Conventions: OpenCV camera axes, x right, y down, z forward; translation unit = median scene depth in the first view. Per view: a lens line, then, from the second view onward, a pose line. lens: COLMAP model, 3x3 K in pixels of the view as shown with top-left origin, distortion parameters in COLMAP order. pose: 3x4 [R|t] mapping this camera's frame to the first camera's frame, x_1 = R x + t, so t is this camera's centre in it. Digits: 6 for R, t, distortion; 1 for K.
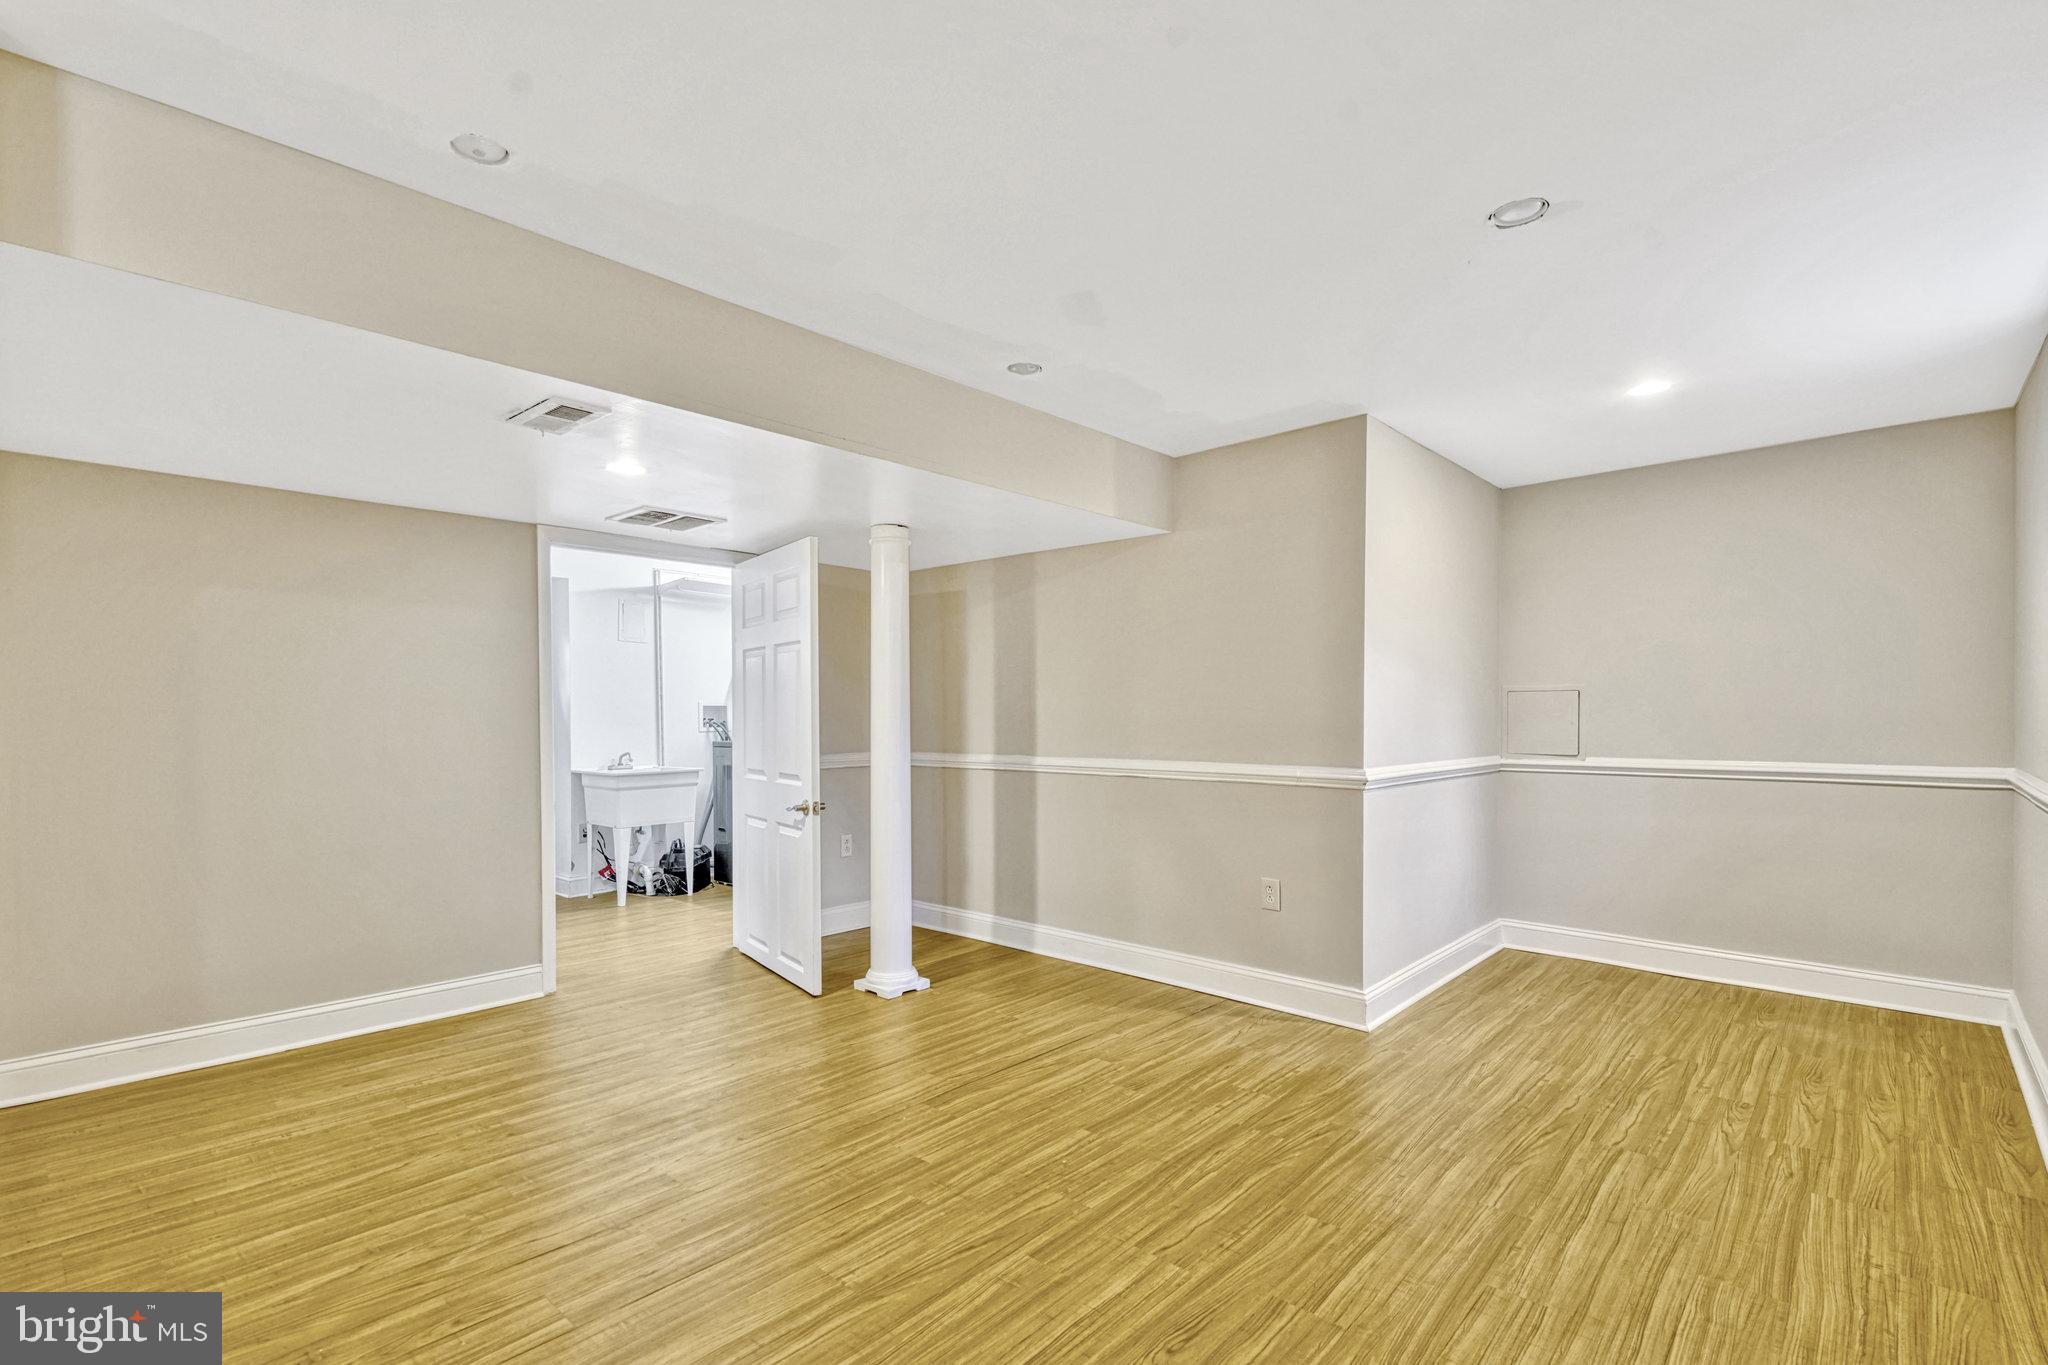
lens RADIAL K [[925.3, 0, 1005.6], [0, 925.3, 695.9], [0, 0, 1]] dist [0.024996, -0.015719]
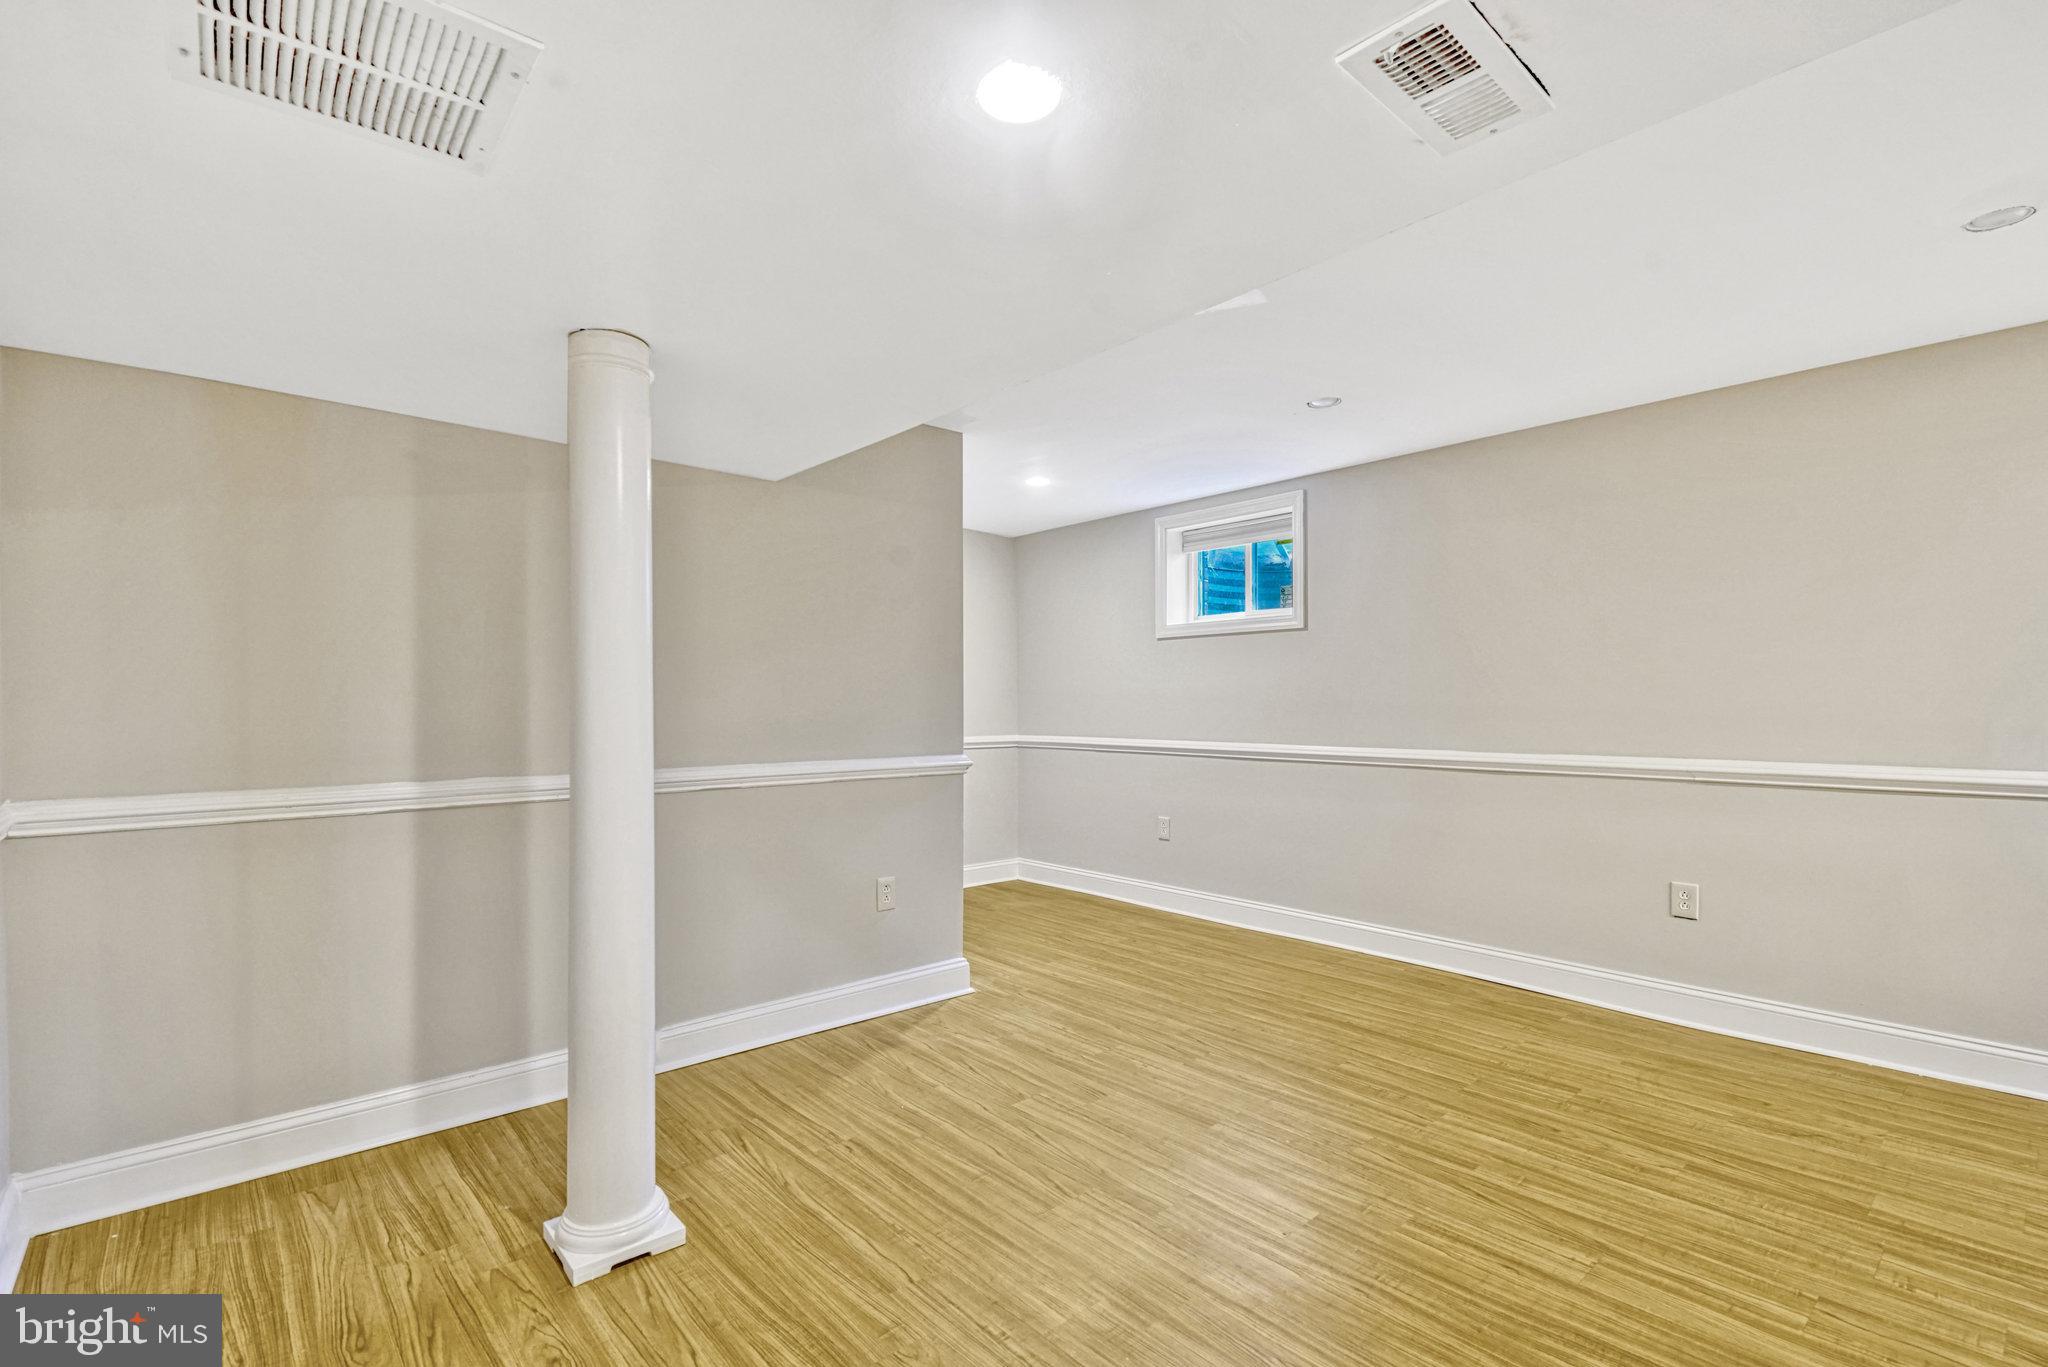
lens RADIAL K [[925.3, 0, 1005.6], [0, 925.3, 696.9], [0, 0, 1]] dist [0.024996, -0.015719]
pose [[0.136490, 0.002632, 0.990638, -0.762393], [-0.011586, 0.999932, -0.001061, 0.016420], [-0.990574, -0.011333, 0.136511, 0.906595]]
